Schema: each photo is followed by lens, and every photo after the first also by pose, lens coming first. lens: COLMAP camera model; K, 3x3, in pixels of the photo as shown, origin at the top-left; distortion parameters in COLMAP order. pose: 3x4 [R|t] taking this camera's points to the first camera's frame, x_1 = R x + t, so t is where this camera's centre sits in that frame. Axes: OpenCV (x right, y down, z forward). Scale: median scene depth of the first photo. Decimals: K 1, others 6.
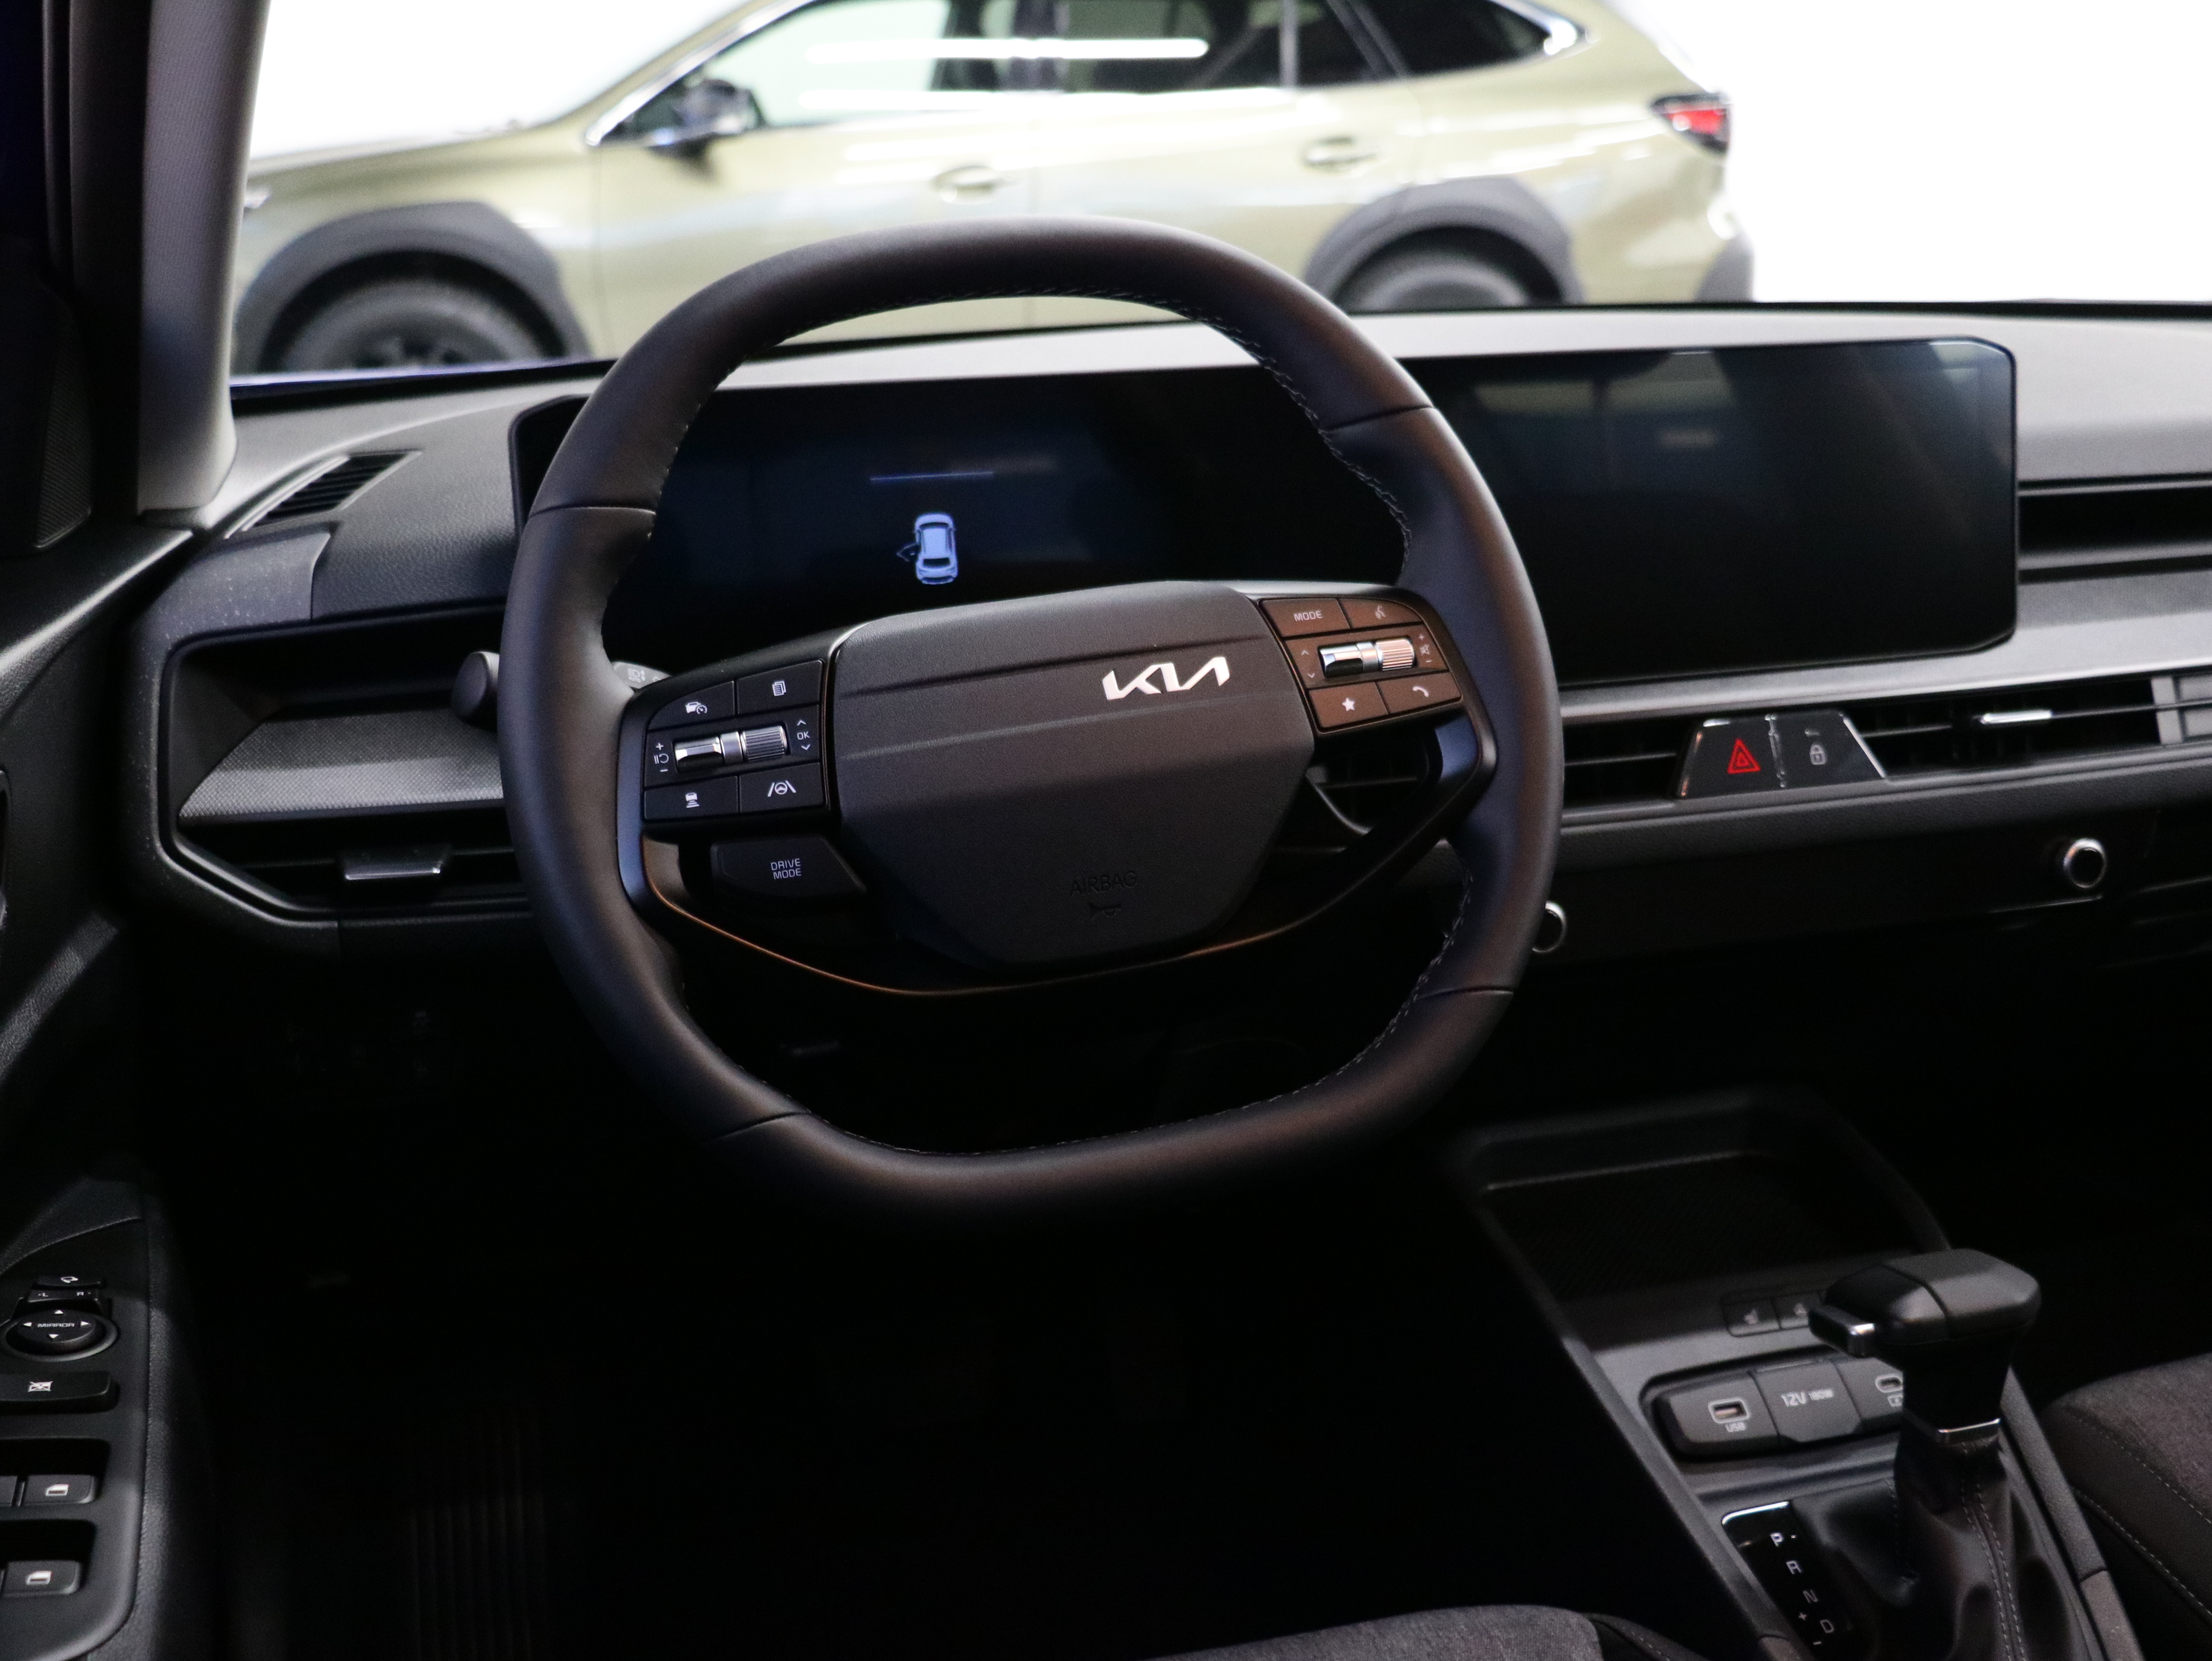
lens RADIAL K [[2484.5, 0, 1094.8], [0, 2484.5, 822.6], [0, 0, 1]] dist [-0.025943, 0.000000]
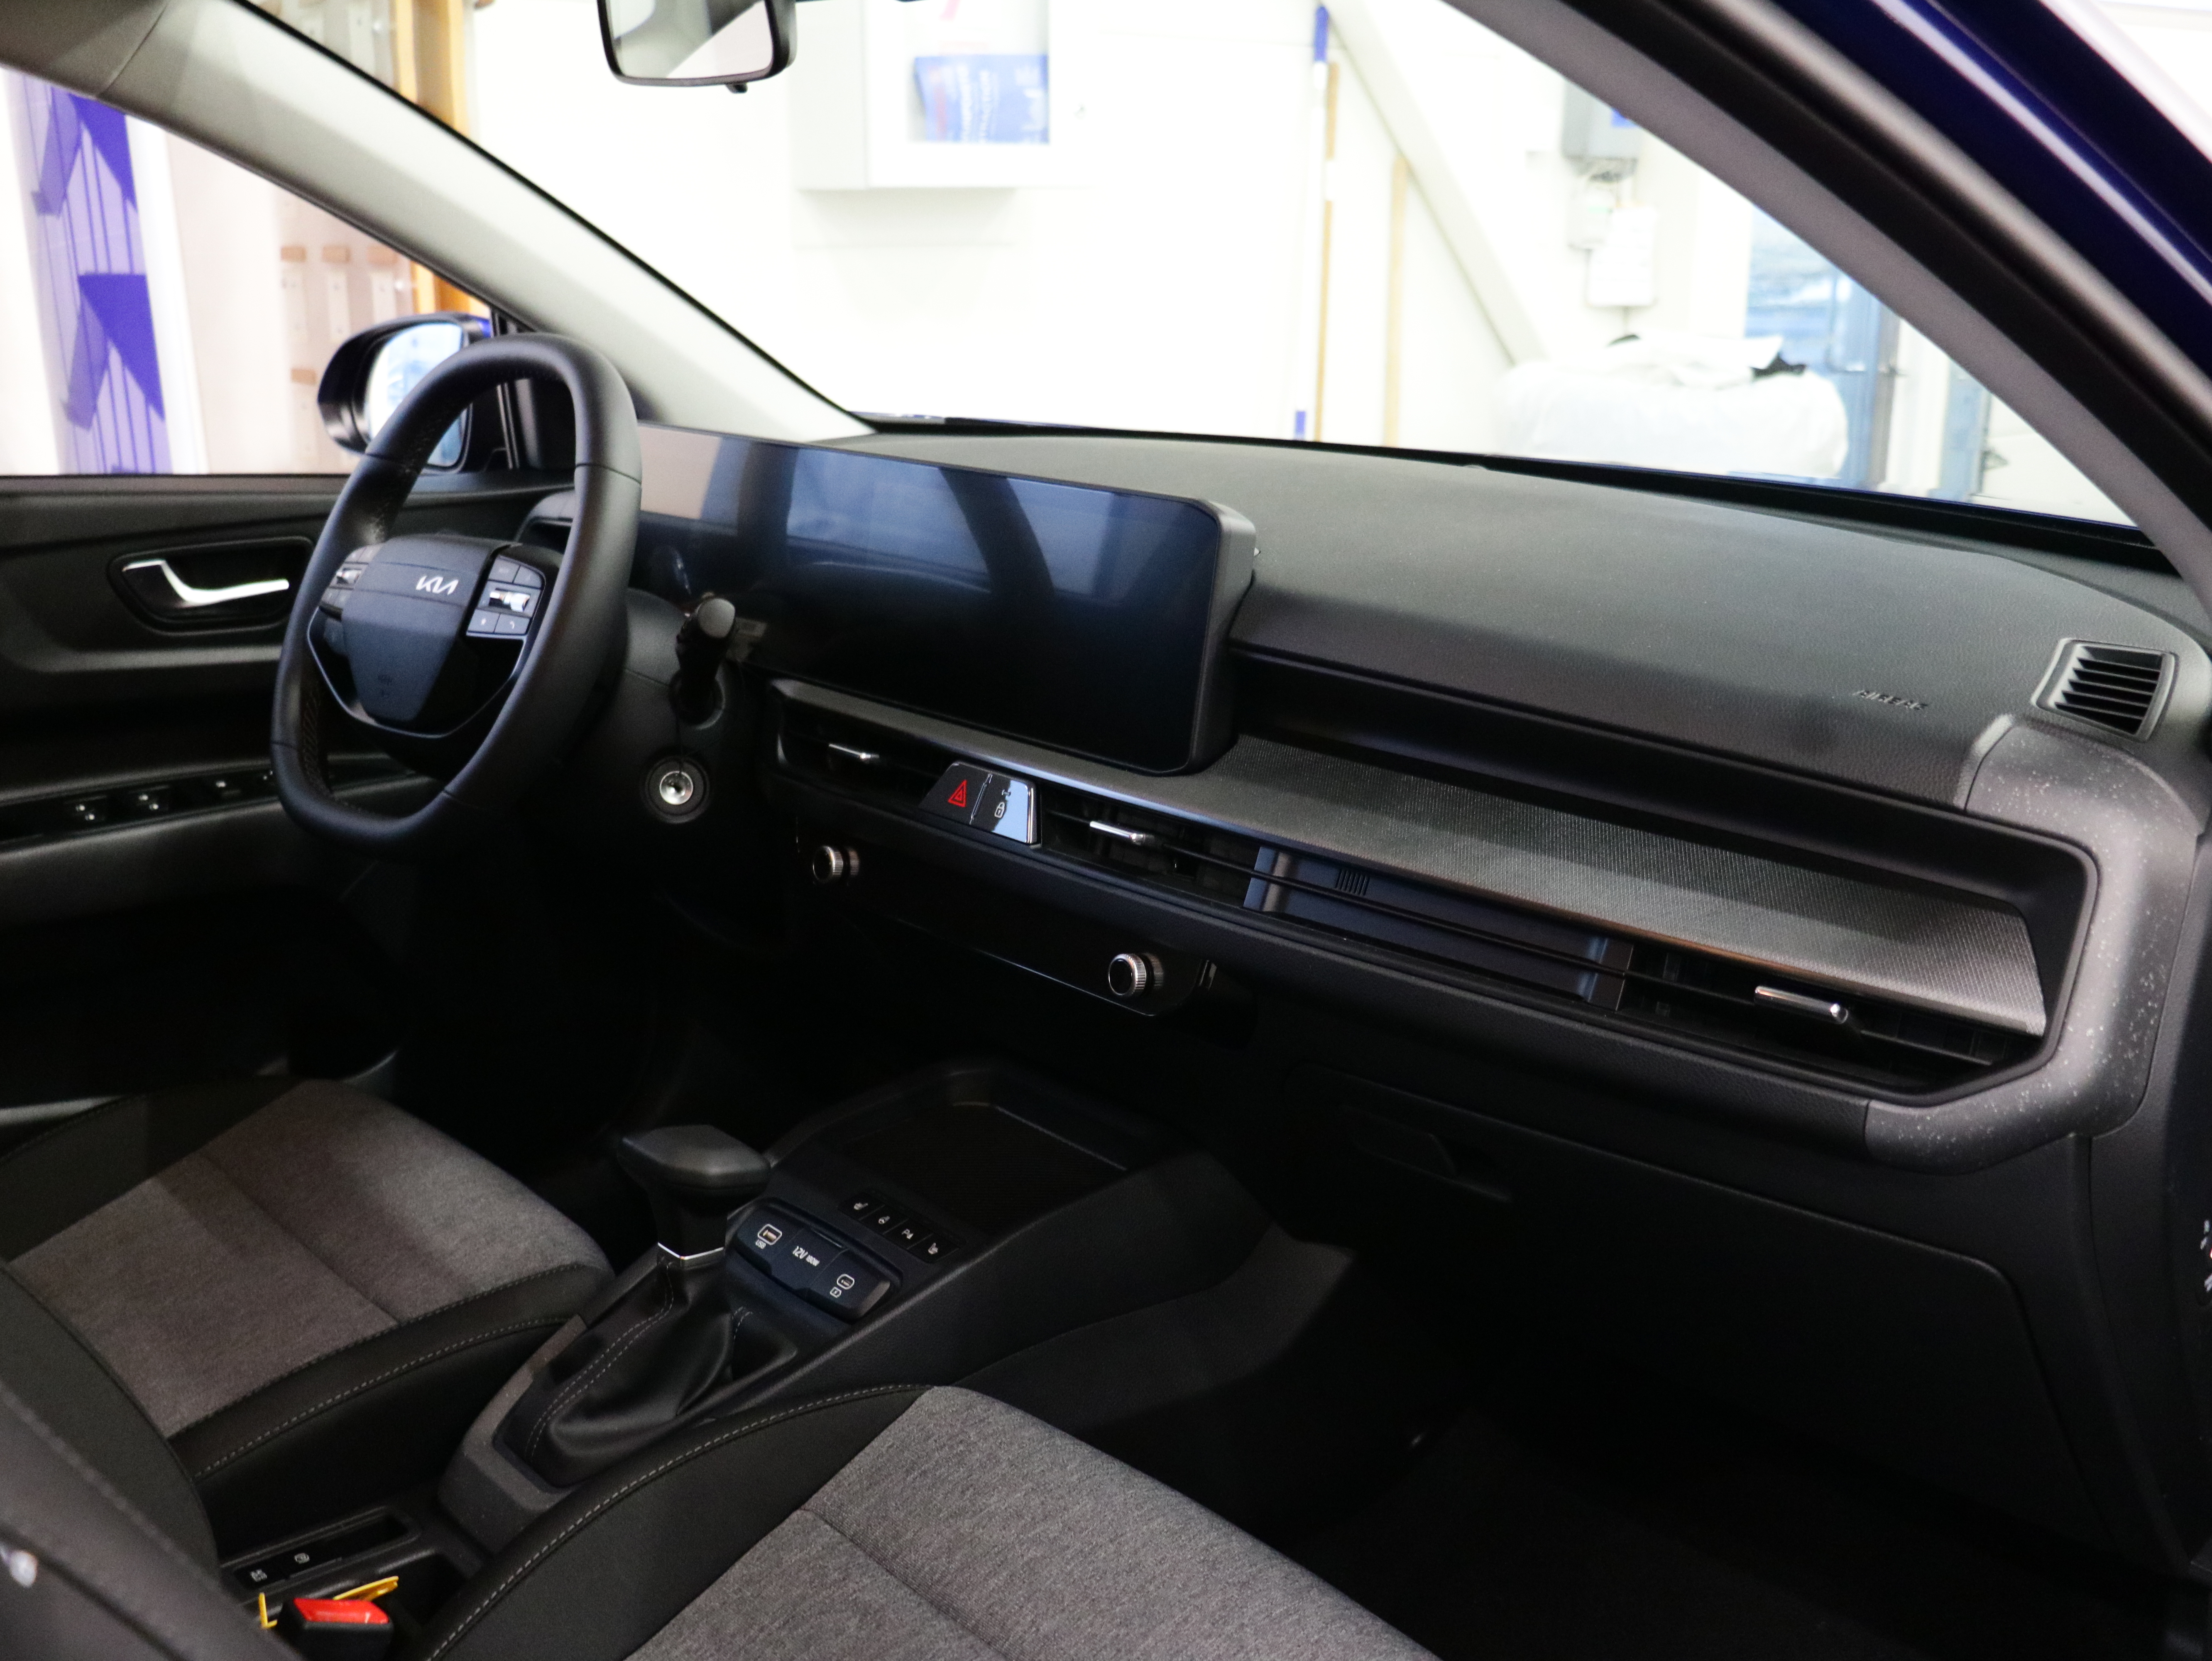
lens RADIAL K [[2316.8, 0, 1085.9], [0, 2316.8, 842.8], [0, 0, 1]] dist [-0.015221, 0.000000]
pose [[0.402212, 0.257037, -0.878725, 1.636707], [-0.267389, 0.950916, 0.155764, -0.250653], [0.875631, 0.172311, 0.451198, 0.631265]]
